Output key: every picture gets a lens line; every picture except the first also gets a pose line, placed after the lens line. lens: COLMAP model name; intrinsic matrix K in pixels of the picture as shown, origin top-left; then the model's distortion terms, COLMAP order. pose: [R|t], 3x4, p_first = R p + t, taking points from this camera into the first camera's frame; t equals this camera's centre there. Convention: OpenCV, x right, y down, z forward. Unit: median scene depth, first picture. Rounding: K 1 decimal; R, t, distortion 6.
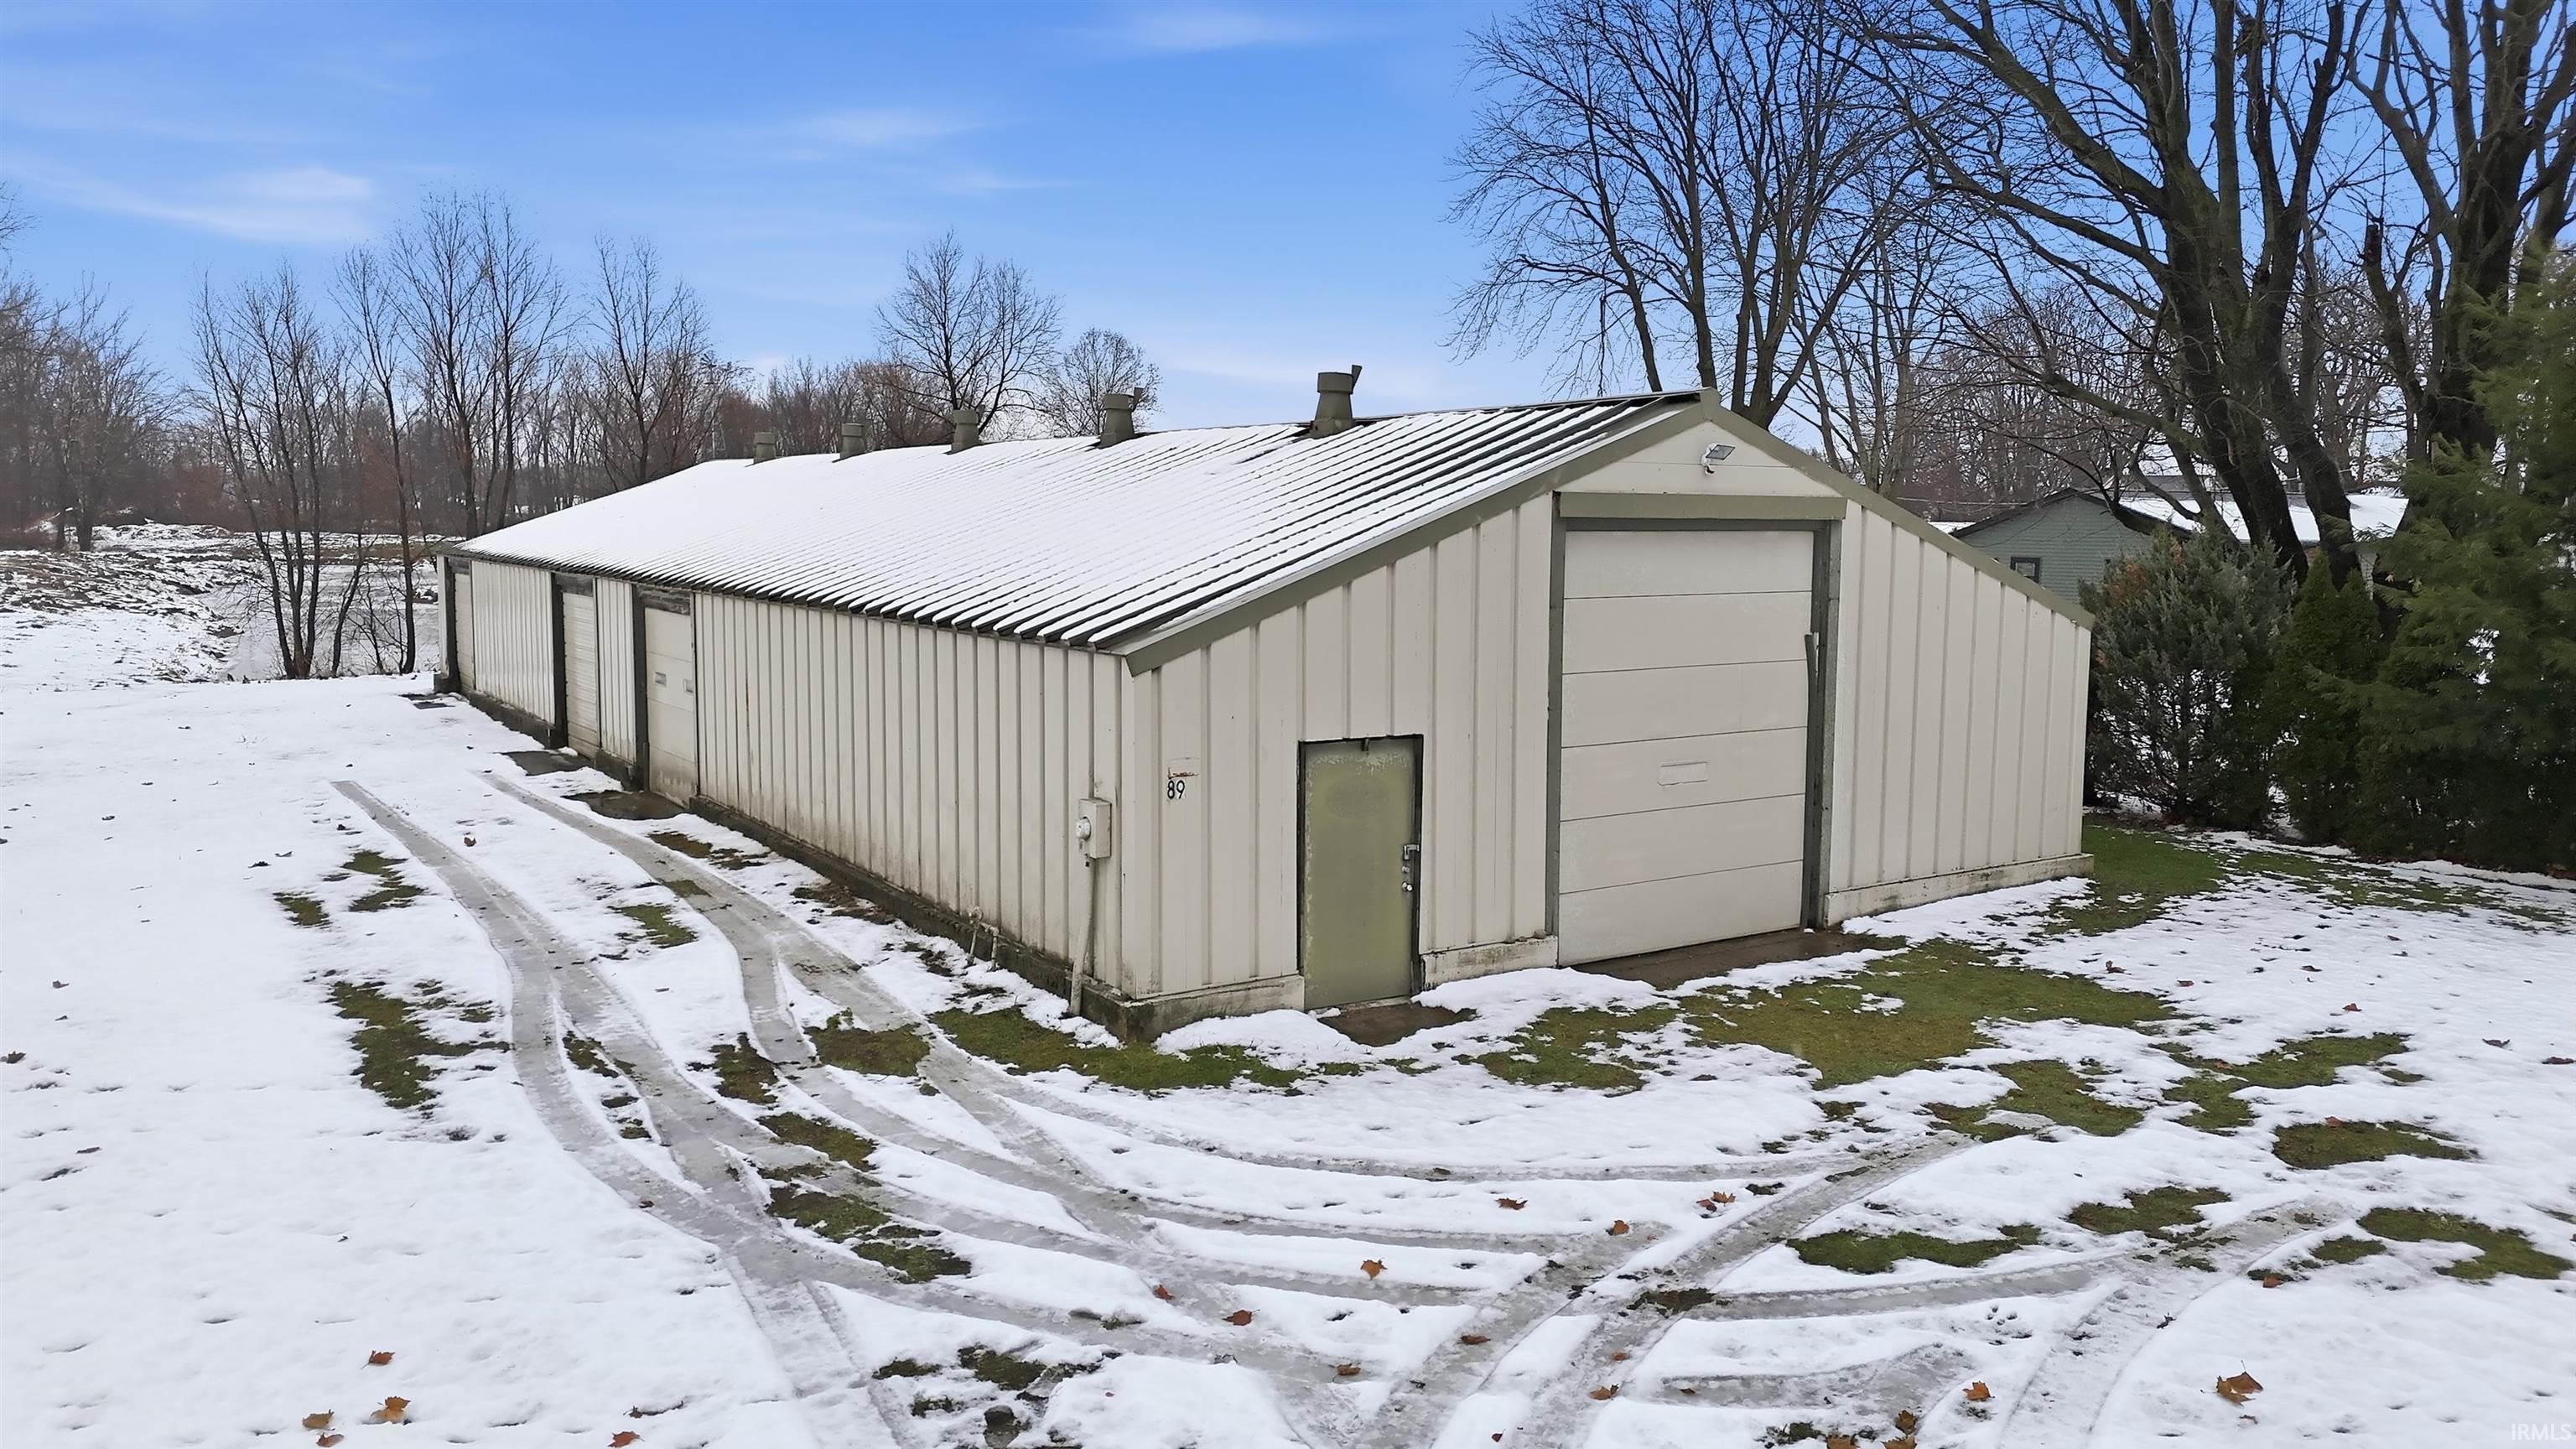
lens RADIAL K [[1789.0, 0, 1290.8], [0, 1789.0, 727.3], [0, 0, 1]] dist [0.085734, -0.100553]
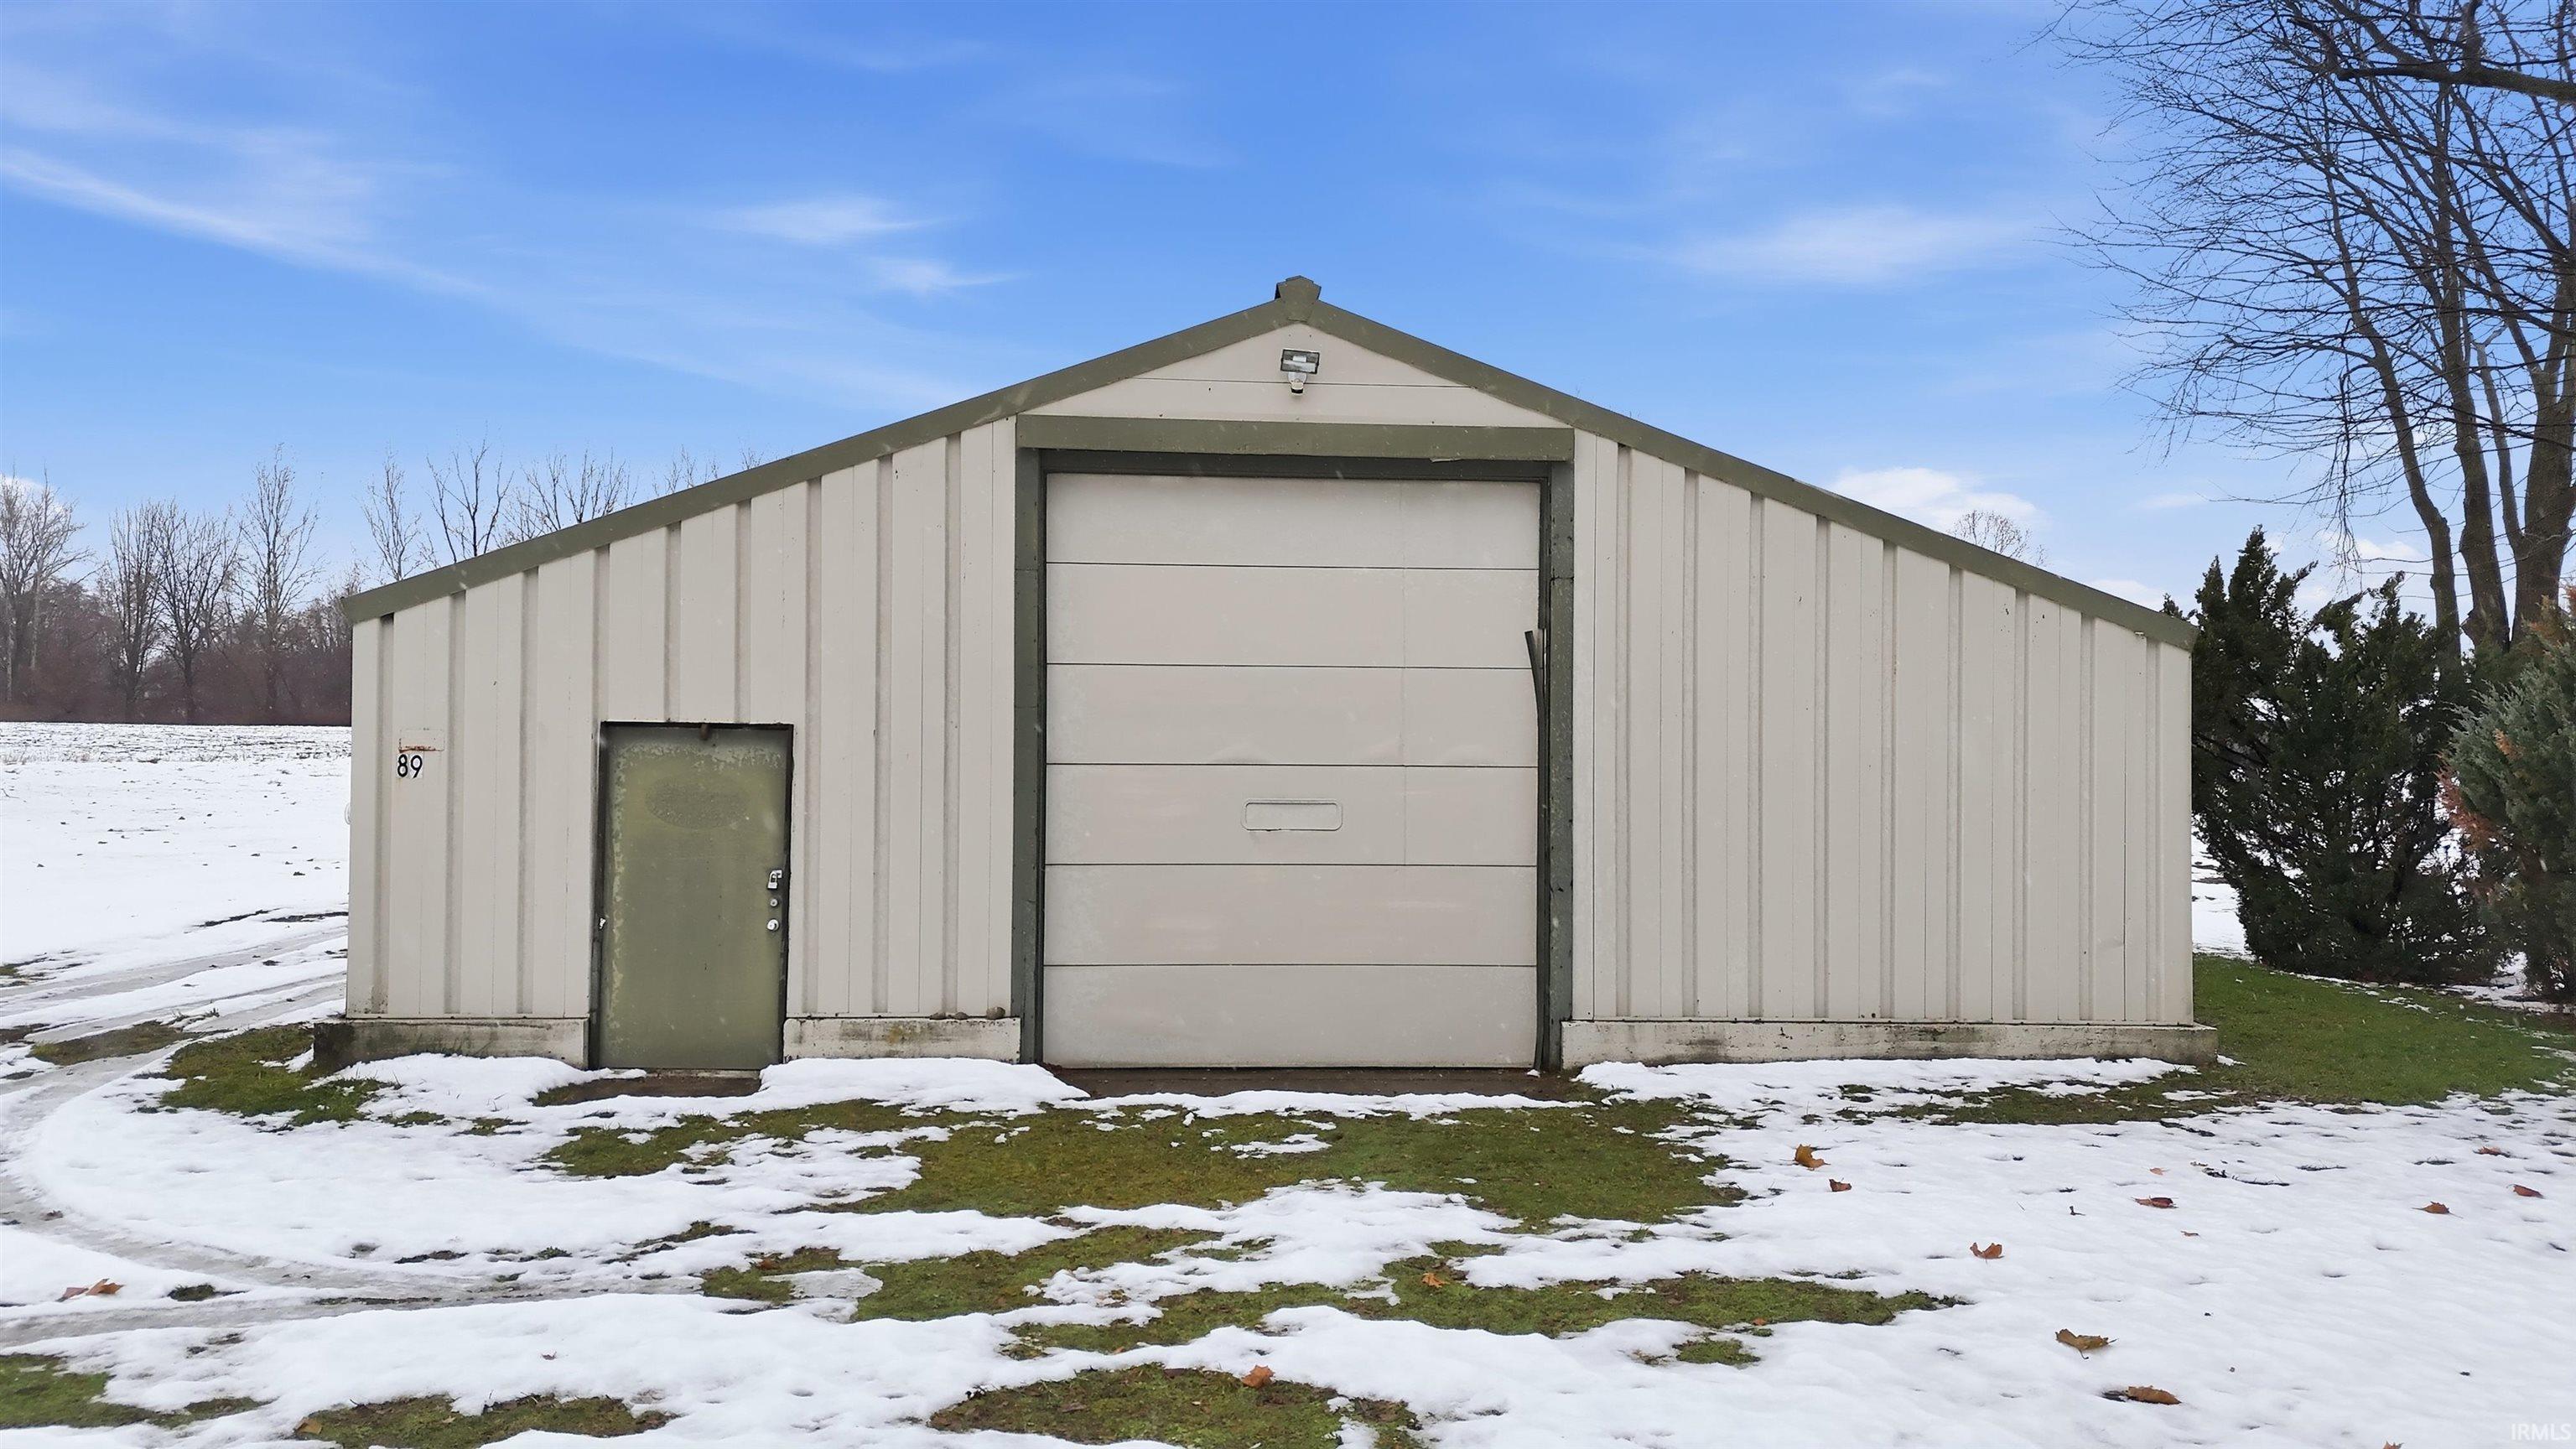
lens RADIAL K [[1799.6, 0, 1288.0], [0, 1799.6, 724.5], [0, 0, 1]] dist [0.044491, -0.025831]
pose [[0.863513, 0.000468, -0.504326, 0.713510], [-0.061642, 0.992600, -0.104623, 0.078526], [0.500545, 0.121431, 0.857152, 0.480879]]
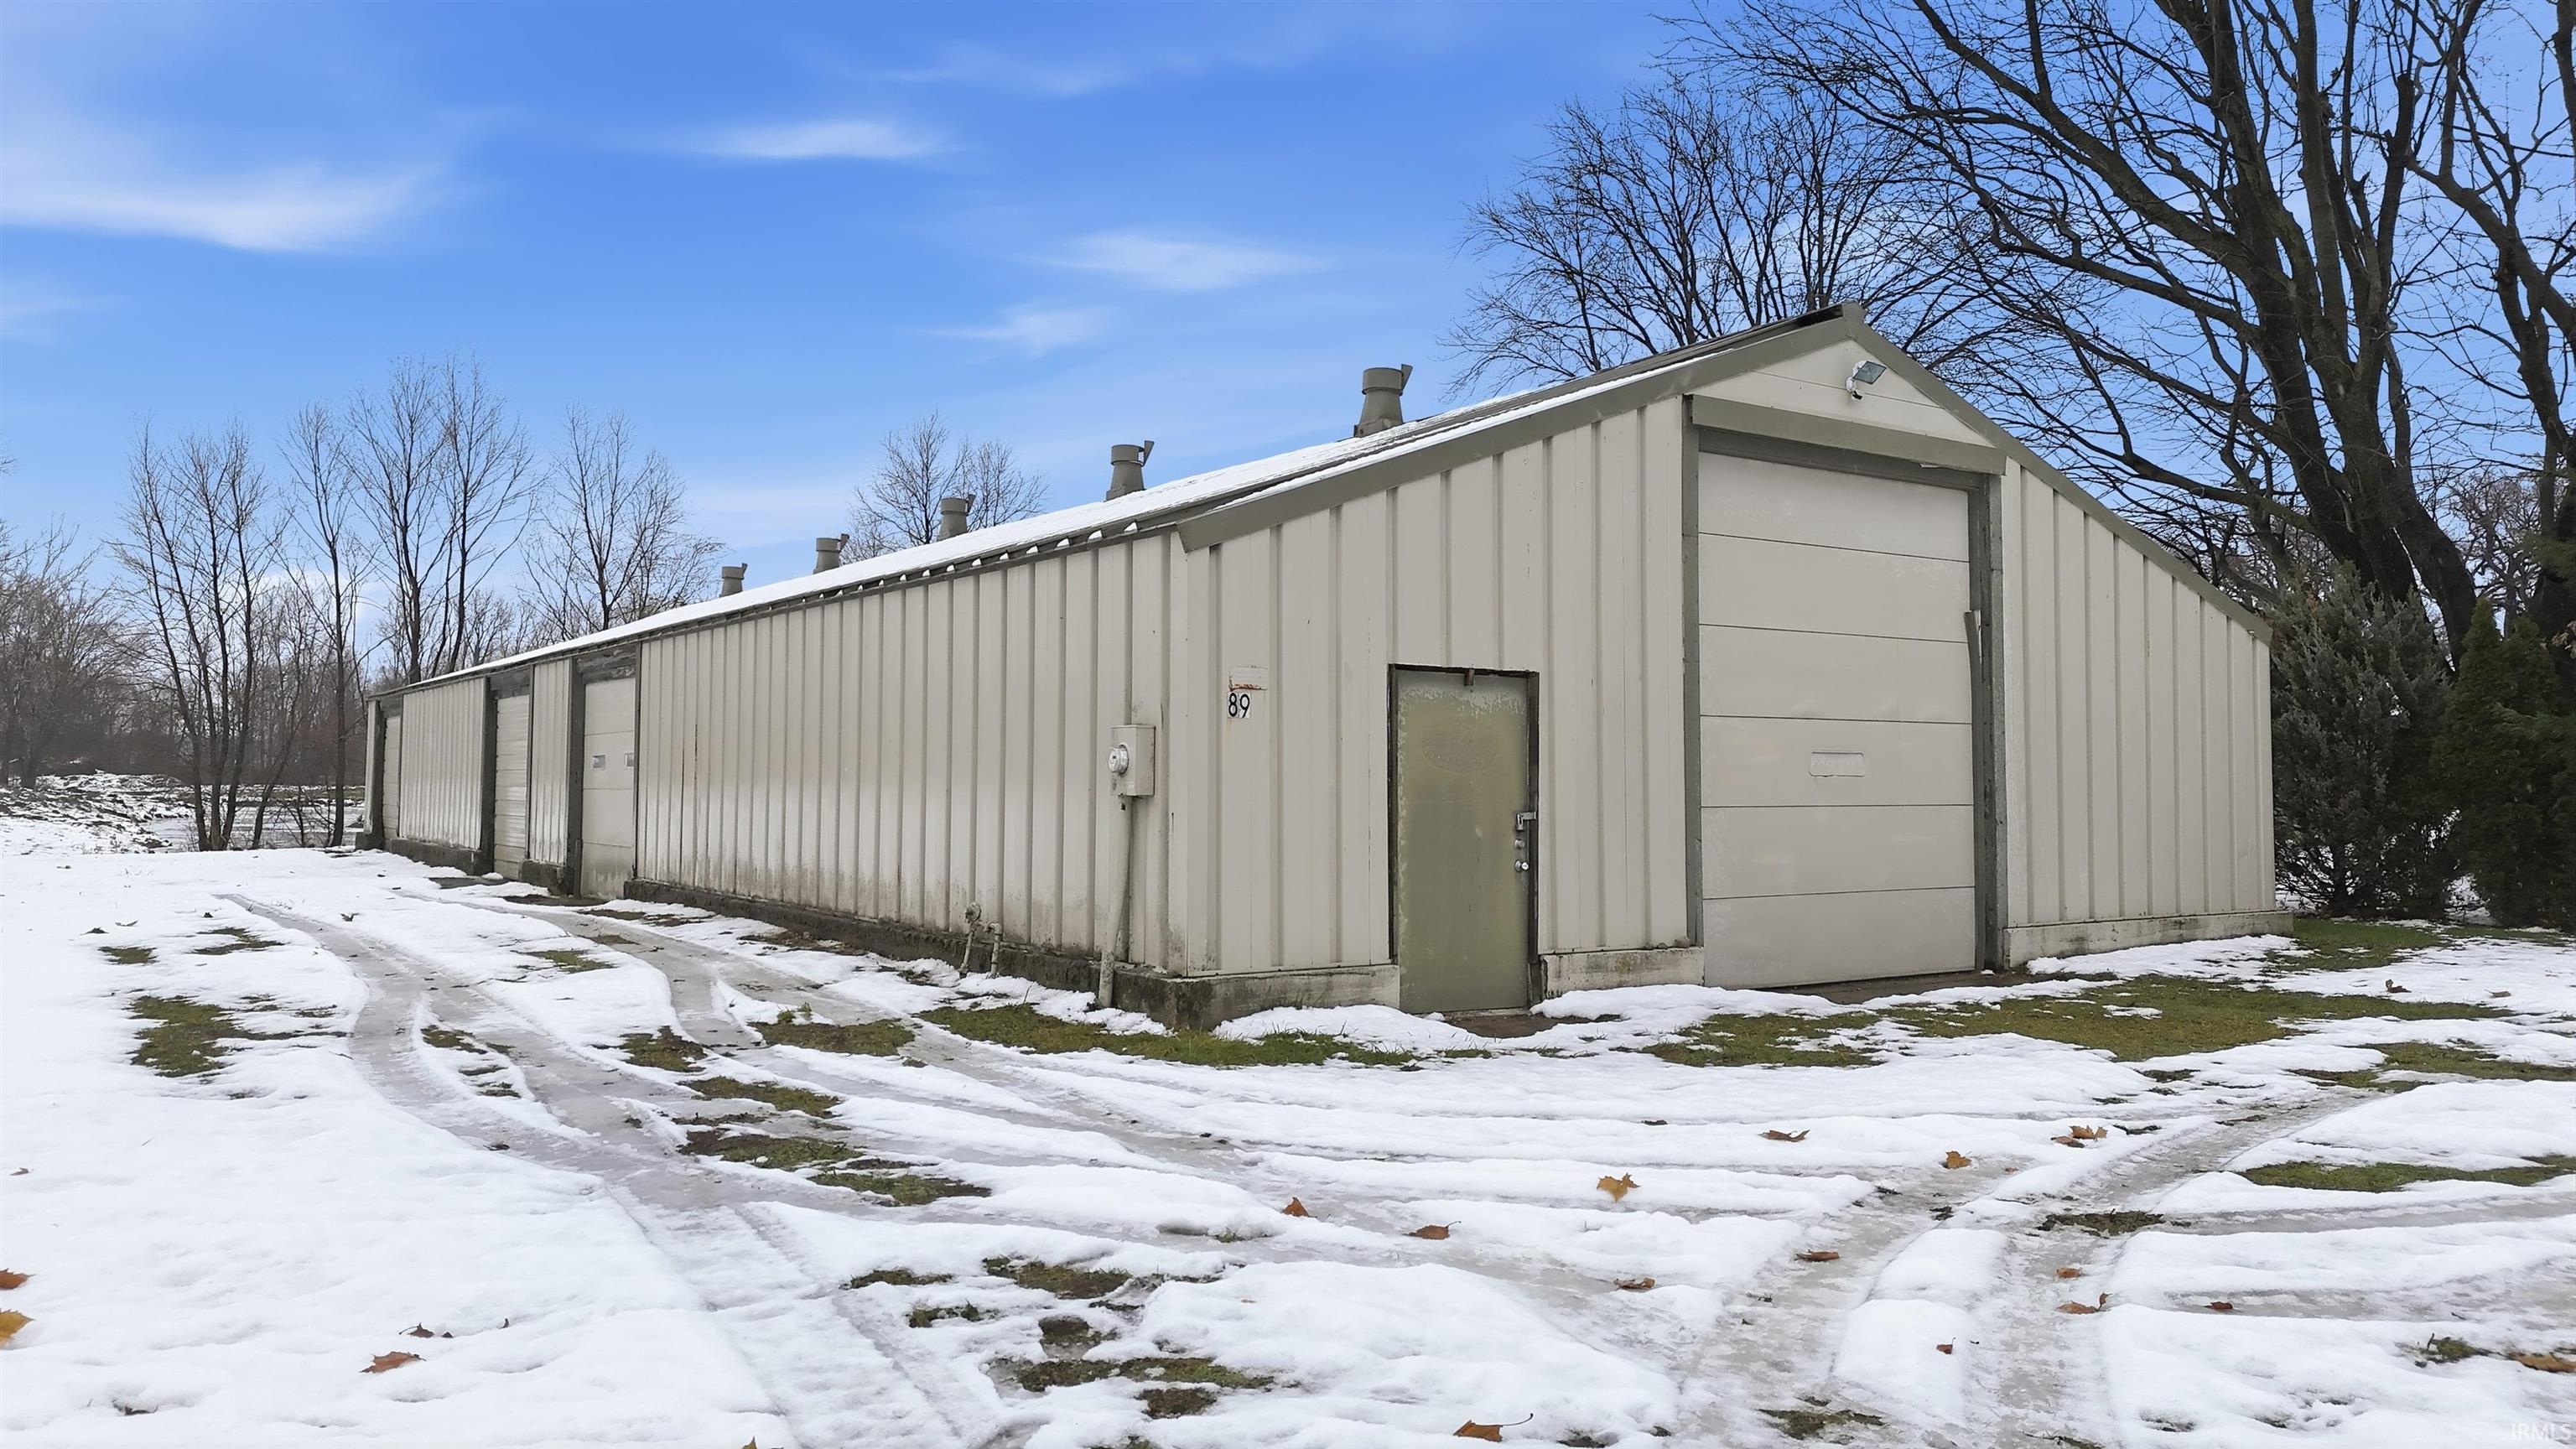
lens RADIAL K [[1792.6, 0, 1288.0], [0, 1792.6, 724.5], [0, 0, 1]] dist [0.074733, -0.076036]
pose [[0.999851, -0.002491, 0.017075, -0.056572], [0.004980, 0.989080, -0.147294, 0.158523], [-0.016522, 0.147357, 0.988945, 0.232149]]
